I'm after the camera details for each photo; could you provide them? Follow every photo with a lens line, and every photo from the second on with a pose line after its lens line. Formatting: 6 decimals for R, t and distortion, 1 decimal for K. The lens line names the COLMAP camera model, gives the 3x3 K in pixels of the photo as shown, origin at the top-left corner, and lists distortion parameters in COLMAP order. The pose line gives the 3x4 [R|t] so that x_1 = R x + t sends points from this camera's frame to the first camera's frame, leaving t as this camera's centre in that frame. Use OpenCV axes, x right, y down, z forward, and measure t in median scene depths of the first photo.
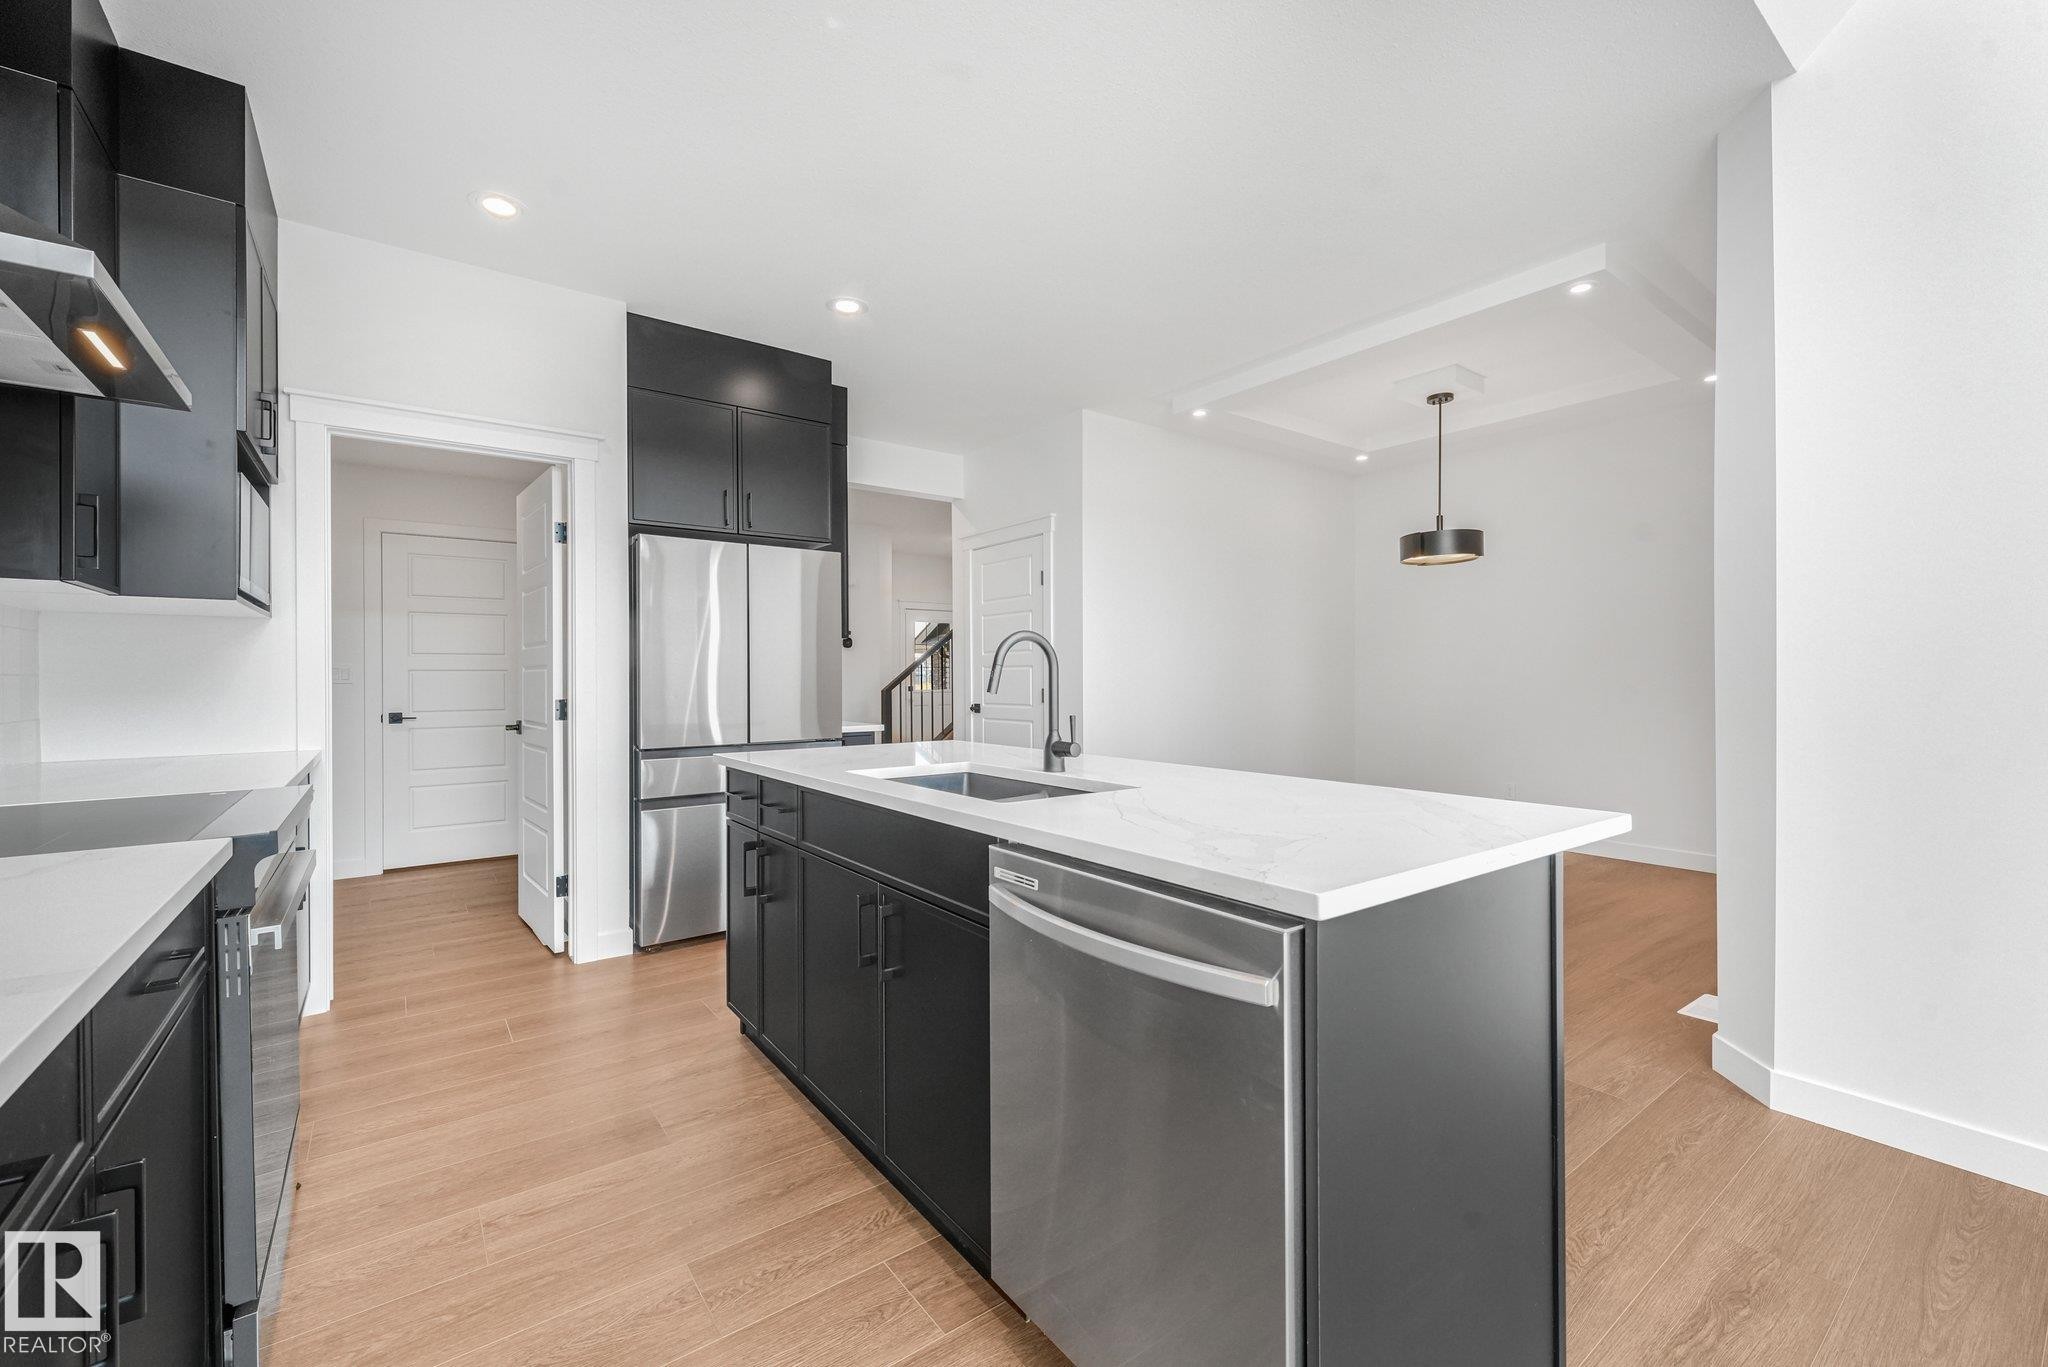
lens RADIAL K [[830.4, 0, 1012.8], [0, 830.4, 676.9], [0, 0, 1]] dist [0.001968, 0.000184]
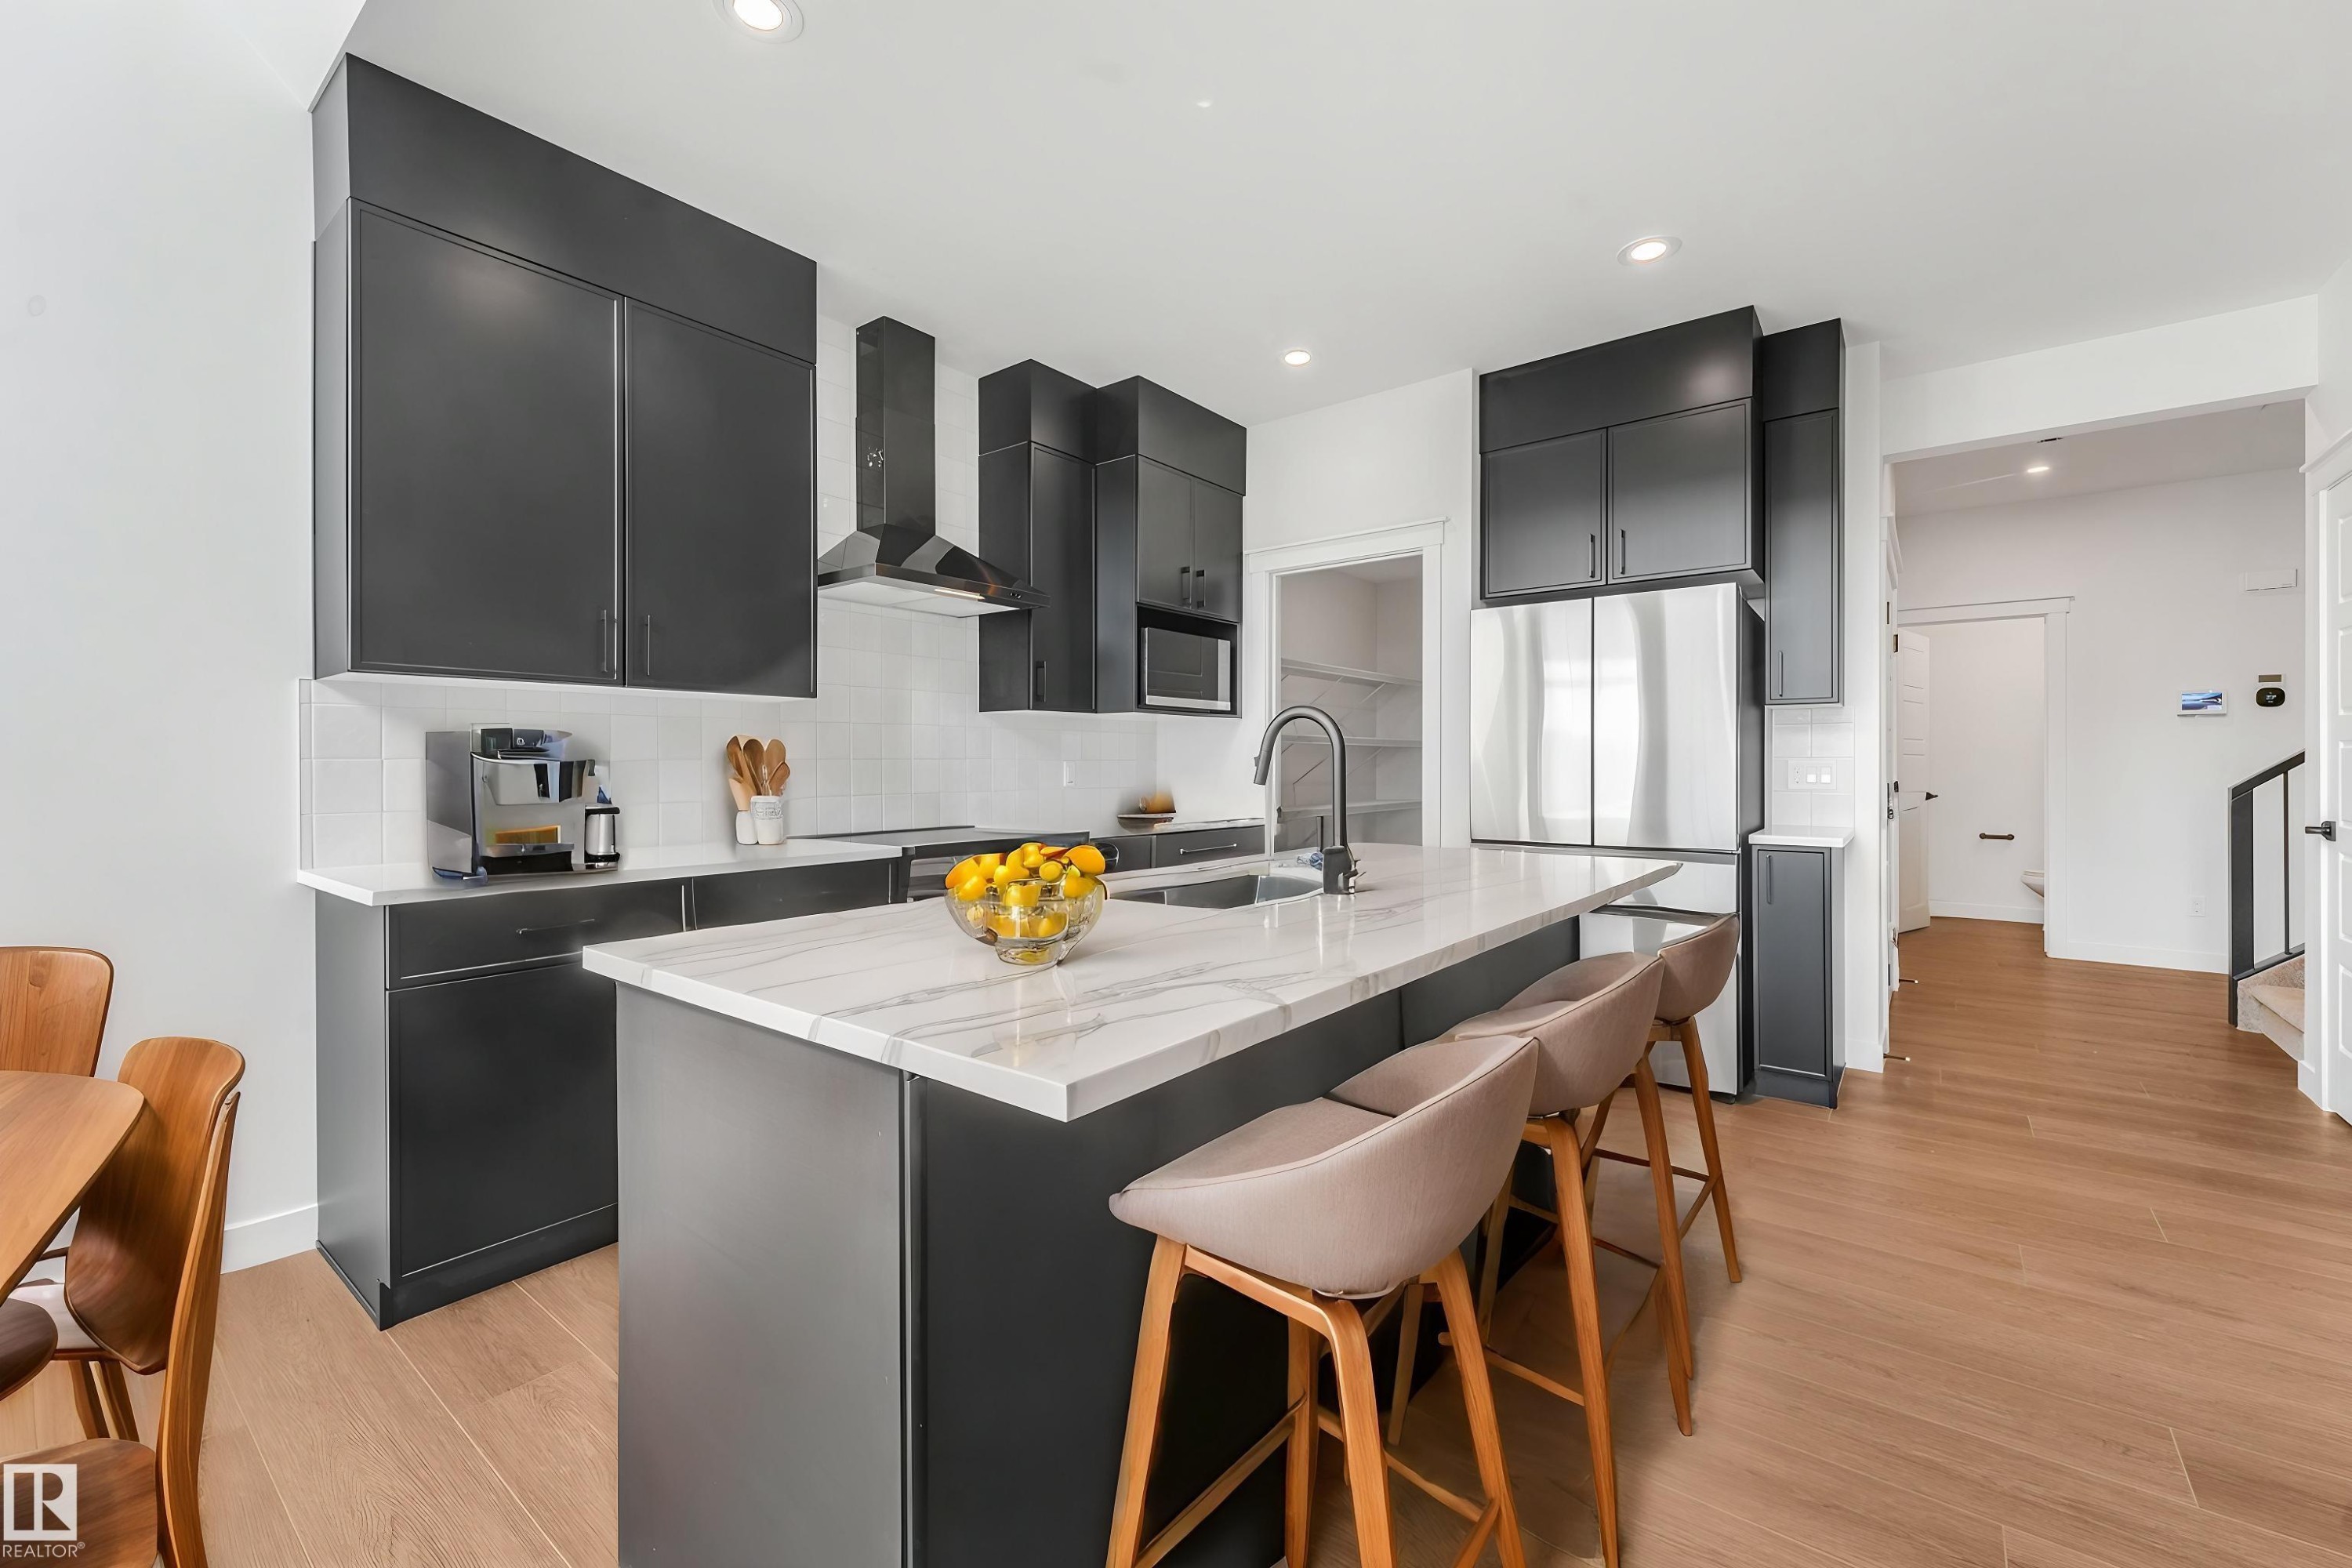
lens RADIAL K [[969.0, 0, 1166.5], [0, 969.0, 759.3], [0, 0, 1]] dist [0.000447, -0.000168]
pose [[0.256375, -0.002076, -0.966575, 0.500678], [0.001195, 0.999998, -0.001831, -0.001565], [0.966577, -0.000685, 0.256376, 0.369603]]
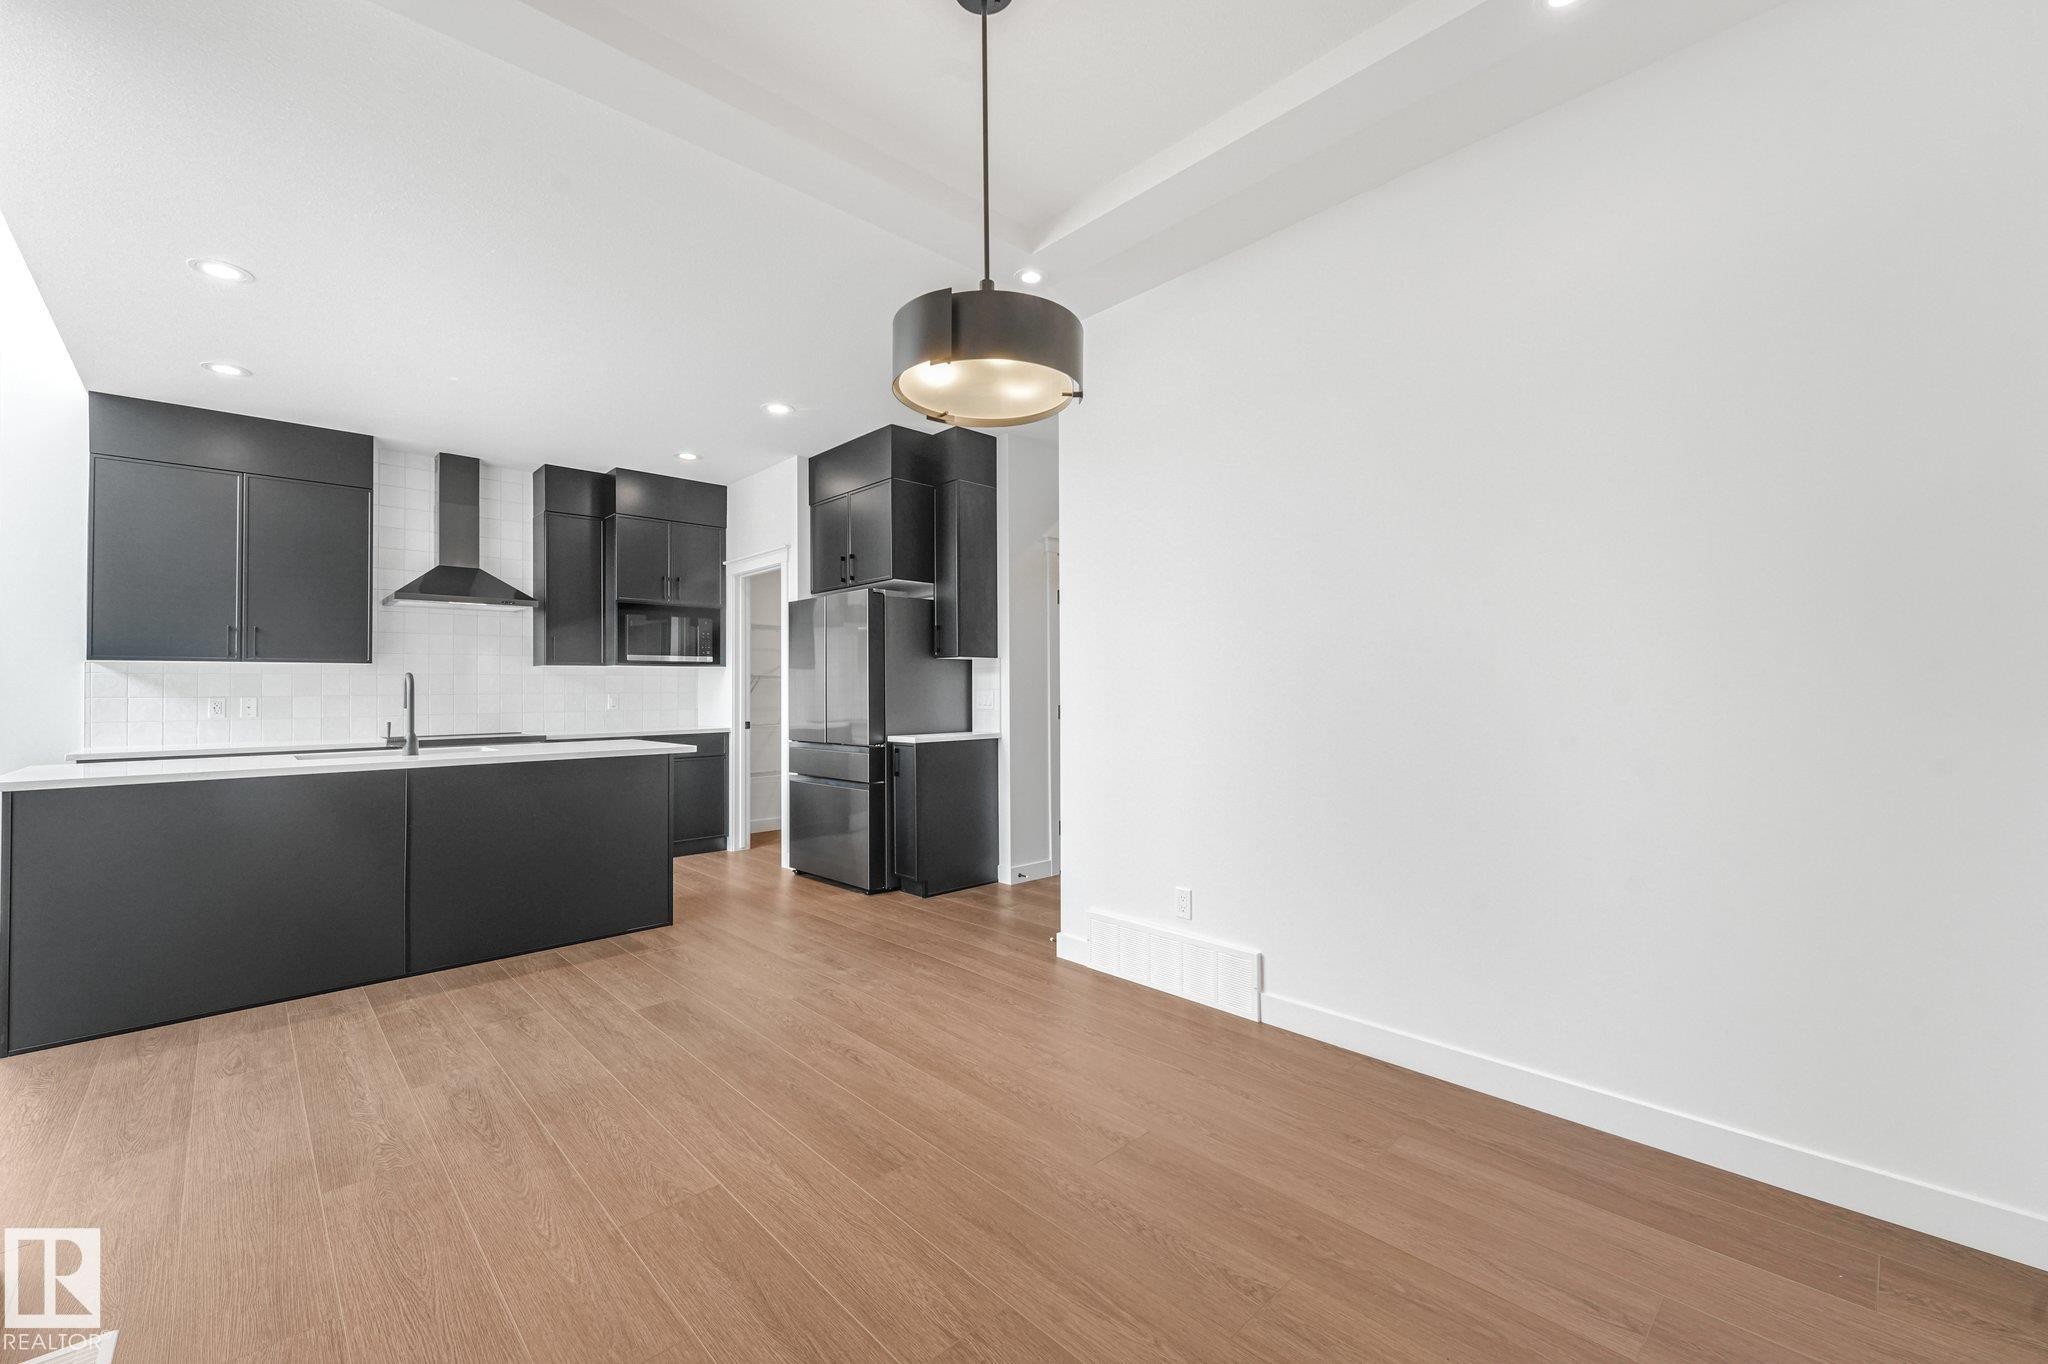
lens RADIAL K [[830.4, 0, 1012.8], [0, 830.4, 675.4], [0, 0, 1]] dist [0.001968, 0.000184]
pose [[0.108152, -0.021369, -0.993905, 1.110837], [0.009956, 0.999742, -0.020411, 0.002993], [0.994084, -0.007688, 0.108337, 1.220477]]
